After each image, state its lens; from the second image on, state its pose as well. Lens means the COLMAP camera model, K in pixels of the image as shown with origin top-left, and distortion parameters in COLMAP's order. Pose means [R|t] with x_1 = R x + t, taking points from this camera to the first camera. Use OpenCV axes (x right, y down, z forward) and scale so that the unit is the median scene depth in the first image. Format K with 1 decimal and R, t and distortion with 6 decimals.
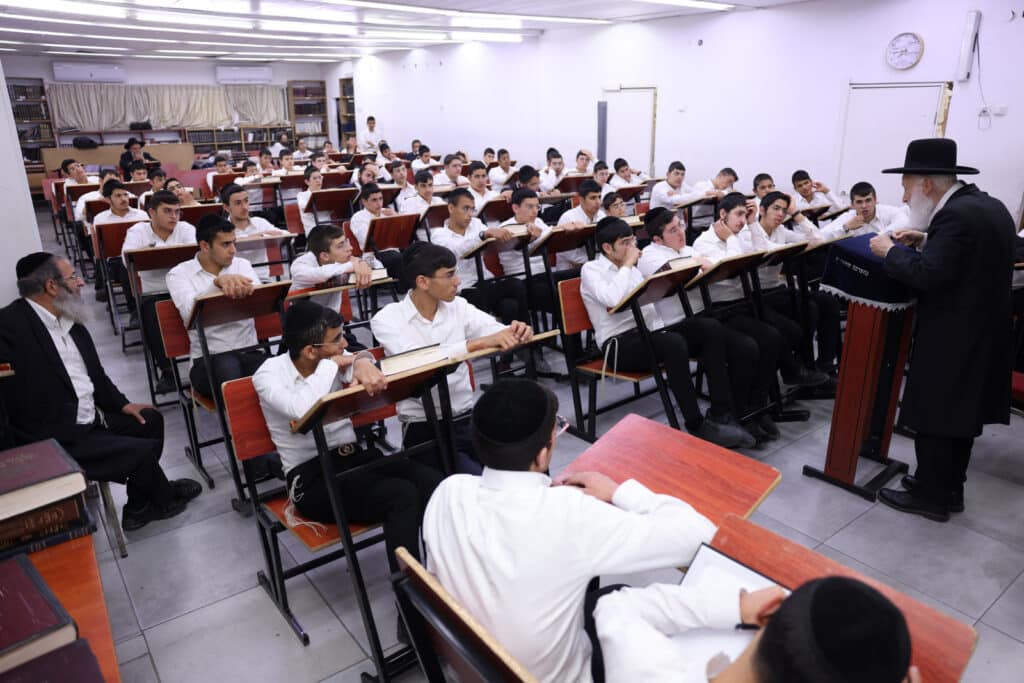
lens RADIAL K [[688.5, 0, 513.0], [0, 688.5, 335.9], [0, 0, 1]] dist [-0.076273, 0.073041]
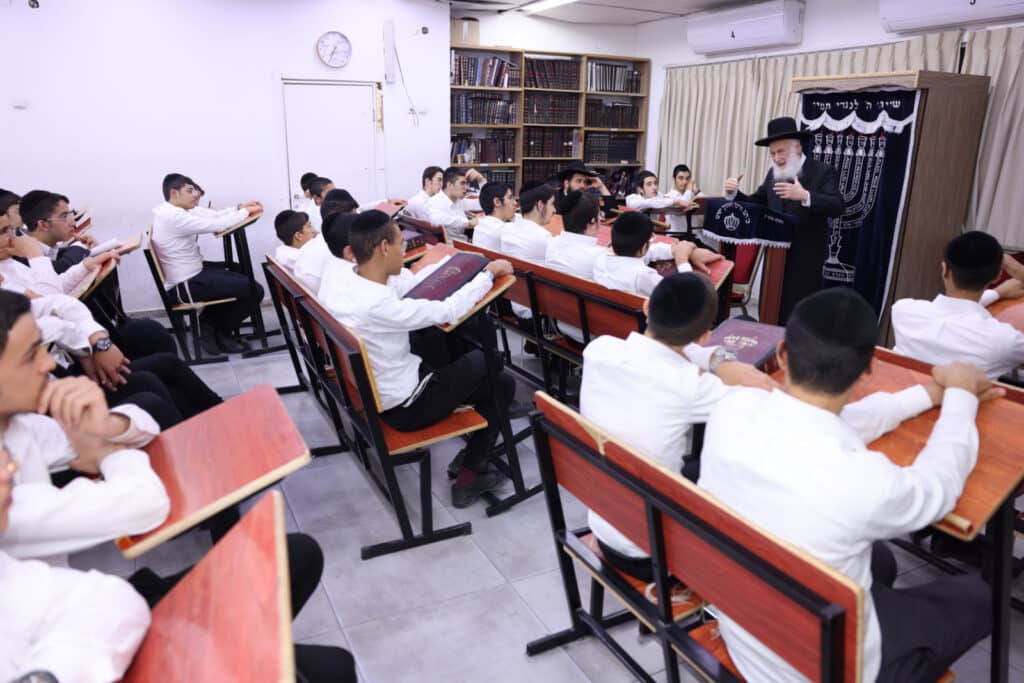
lens RADIAL K [[737.9, 0, 512.0], [0, 737.9, 341.5], [0, 0, 1]] dist [-0.109087, 0.096753]
pose [[0.180167, -0.270505, 0.945710, -0.493298], [0.303458, 0.929831, 0.208151, -0.160868], [-0.935657, 0.249481, 0.249612, 0.584322]]
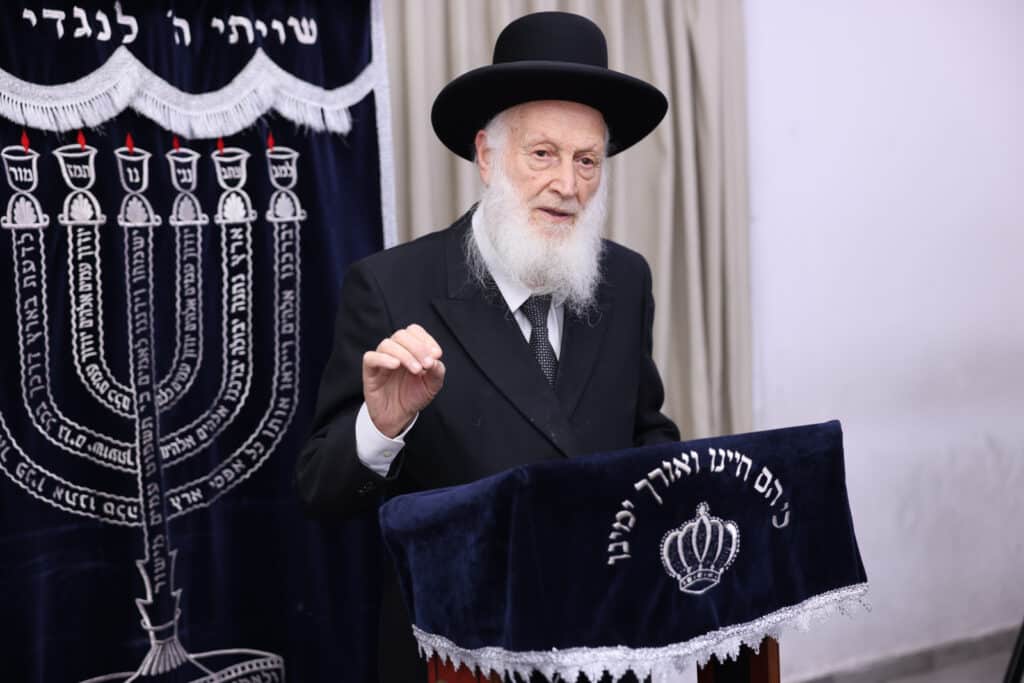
lens RADIAL K [[1594.4, 0, 512.0], [0, 1594.4, 341.5], [0, 0, 1]] dist [0.224167, -0.151631]
pose [[-0.992595, 0.035516, 0.116167, 0.256502], [0.078701, 0.916479, 0.392267, -0.210086], [-0.092532, 0.398504, -0.912487, 0.792387]]
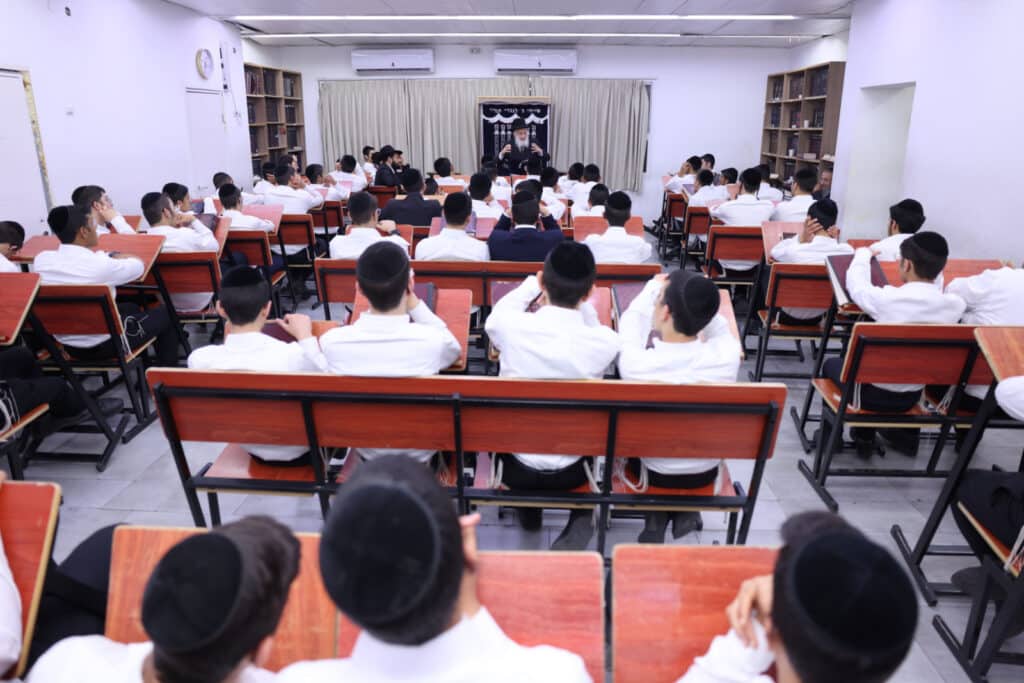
lens RADIAL K [[710.4, 0, 512.0], [0, 710.4, 341.5], [0, 0, 1]] dist [-0.103879, 0.097284]
pose [[-0.756903, -0.201335, 0.621741, -0.719942], [0.203910, 0.831111, 0.517374, -0.529371], [-0.620901, 0.518381, -0.588016, 1.619577]]
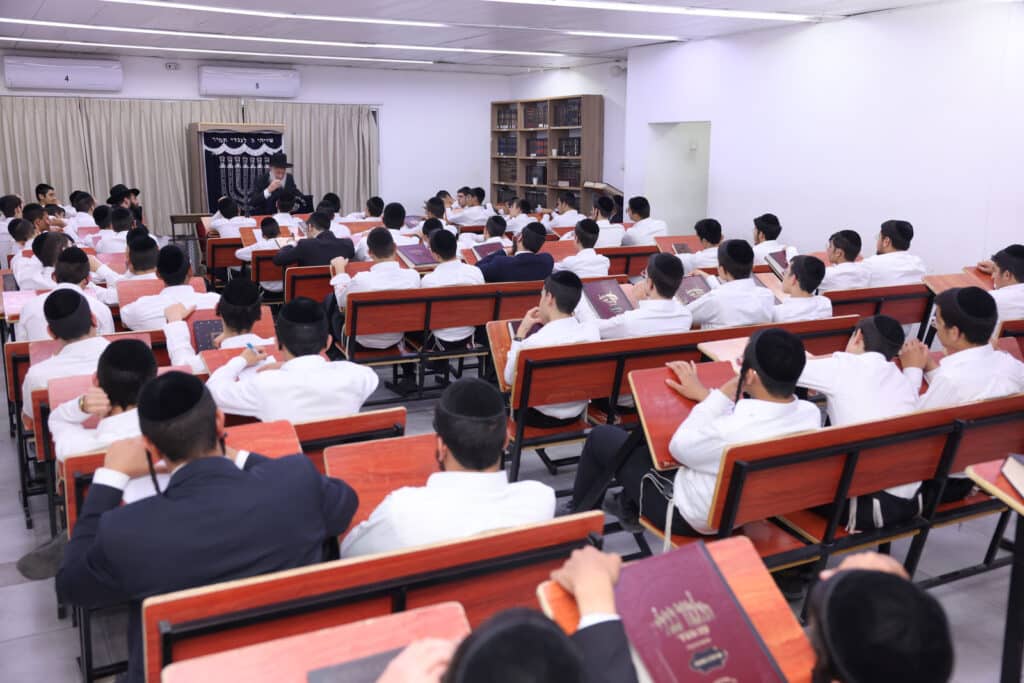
lens RADIAL K [[982.3, 0, 512.0], [0, 982.3, 341.5], [0, 0, 1]] dist [-0.001037, 0.012057]
pose [[-0.986095, -0.042377, 0.160687, -0.446824], [0.043823, 0.866399, 0.497426, -0.726340], [-0.160298, 0.497551, -0.852495, 2.144443]]
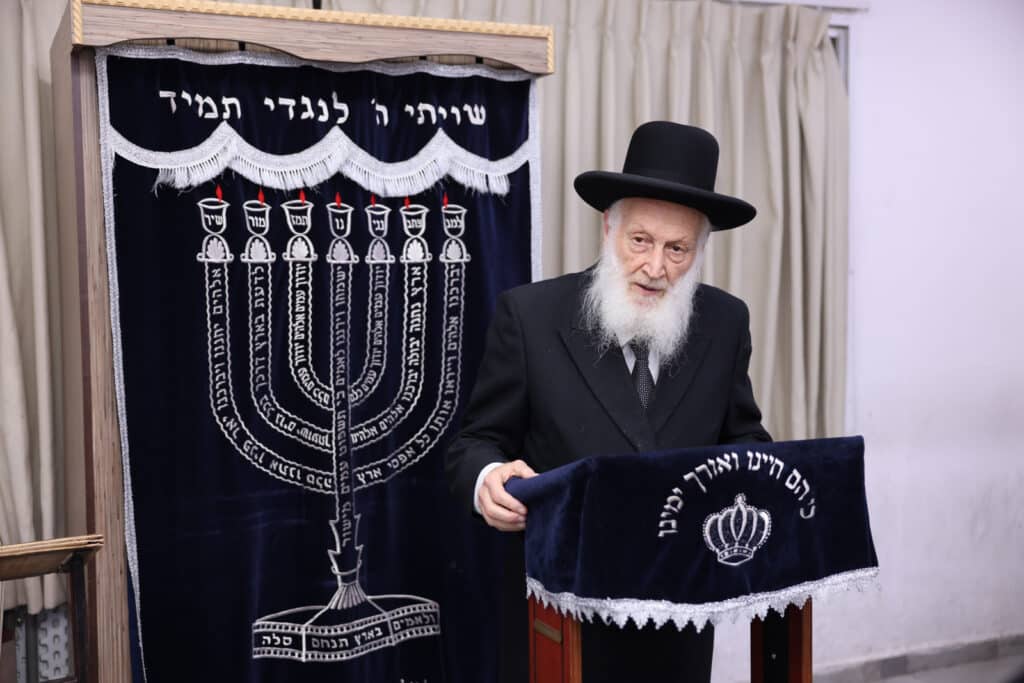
lens RADIAL K [[1343.5, 0, 512.0], [0, 1343.5, 341.5], [0, 0, 1]] dist [0.149506, 0.054742]
pose [[-0.969219, -0.000400, 0.246202, 0.230677], [0.092201, 0.926639, 0.364470, -0.217357], [-0.228286, 0.375951, -0.898079, 0.814152]]
